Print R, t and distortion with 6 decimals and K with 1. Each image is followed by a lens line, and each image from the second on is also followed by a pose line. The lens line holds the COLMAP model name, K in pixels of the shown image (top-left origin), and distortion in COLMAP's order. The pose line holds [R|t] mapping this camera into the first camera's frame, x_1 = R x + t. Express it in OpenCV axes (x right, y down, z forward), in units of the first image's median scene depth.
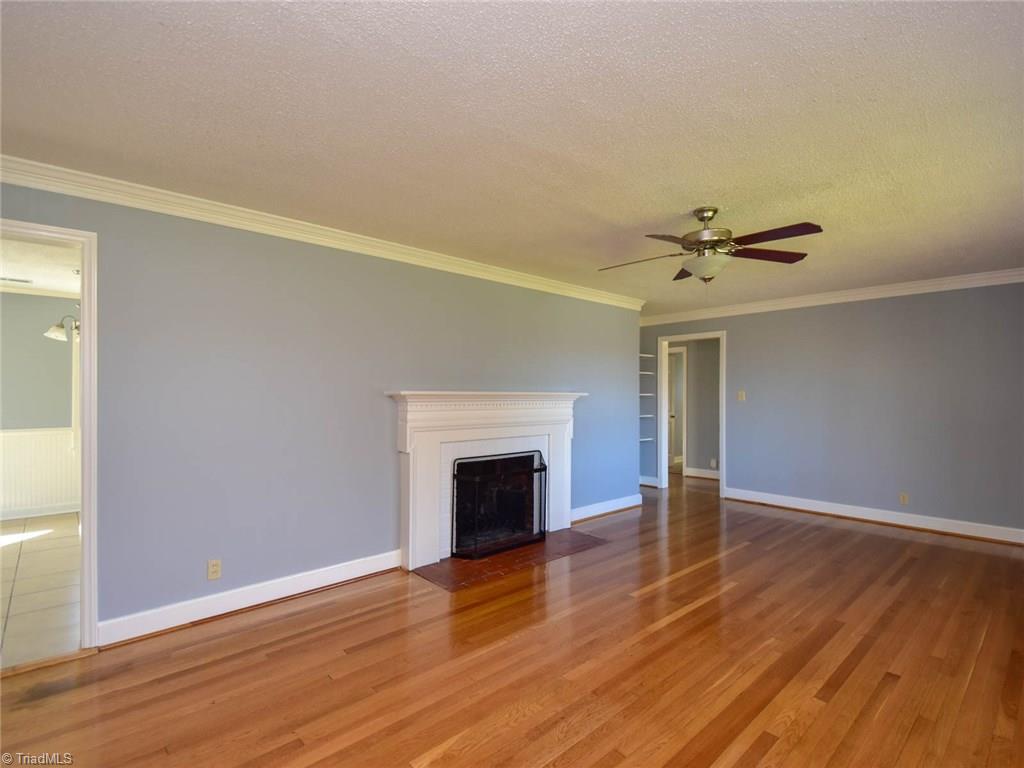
lens RADIAL K [[500.0, 0, 521.8], [0, 500.0, 393.5], [0, 0, 1]] dist [0.035502, -0.022791]
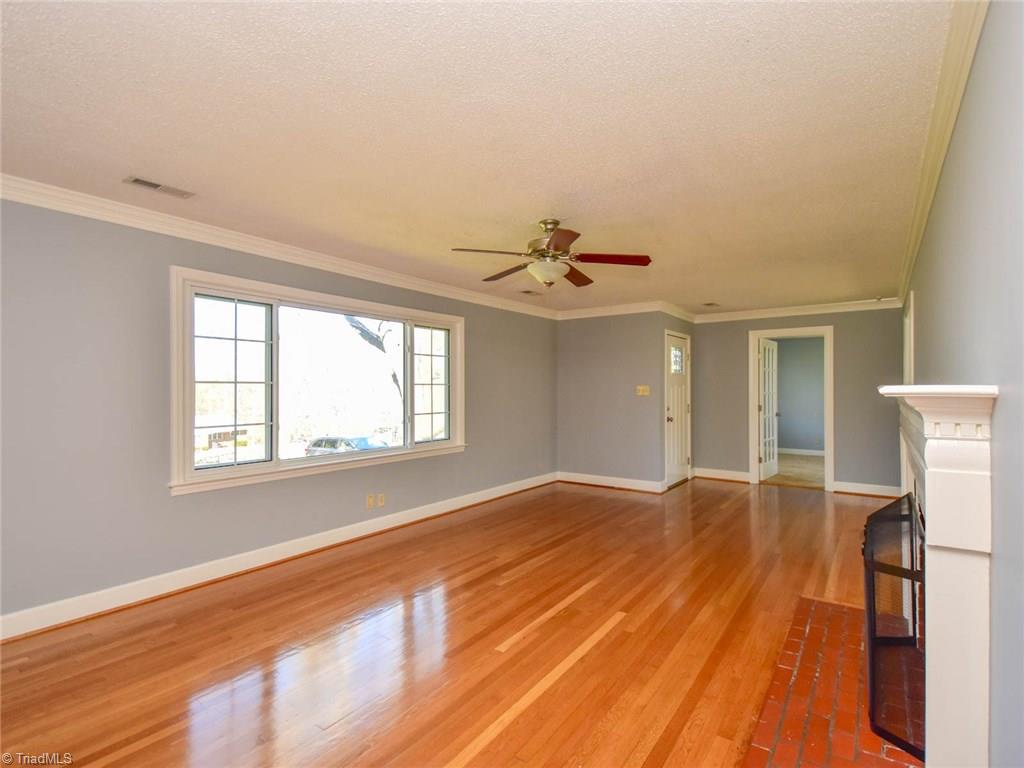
lens RADIAL K [[500.0, 0, 521.8], [0, 500.0, 393.5], [0, 0, 1]] dist [0.035502, -0.022791]
pose [[-0.978298, 0.000083, -0.207202, 0.541098], [-0.002024, 0.999948, 0.009953, 0.001219], [0.207192, 0.010157, -0.978248, 1.715760]]
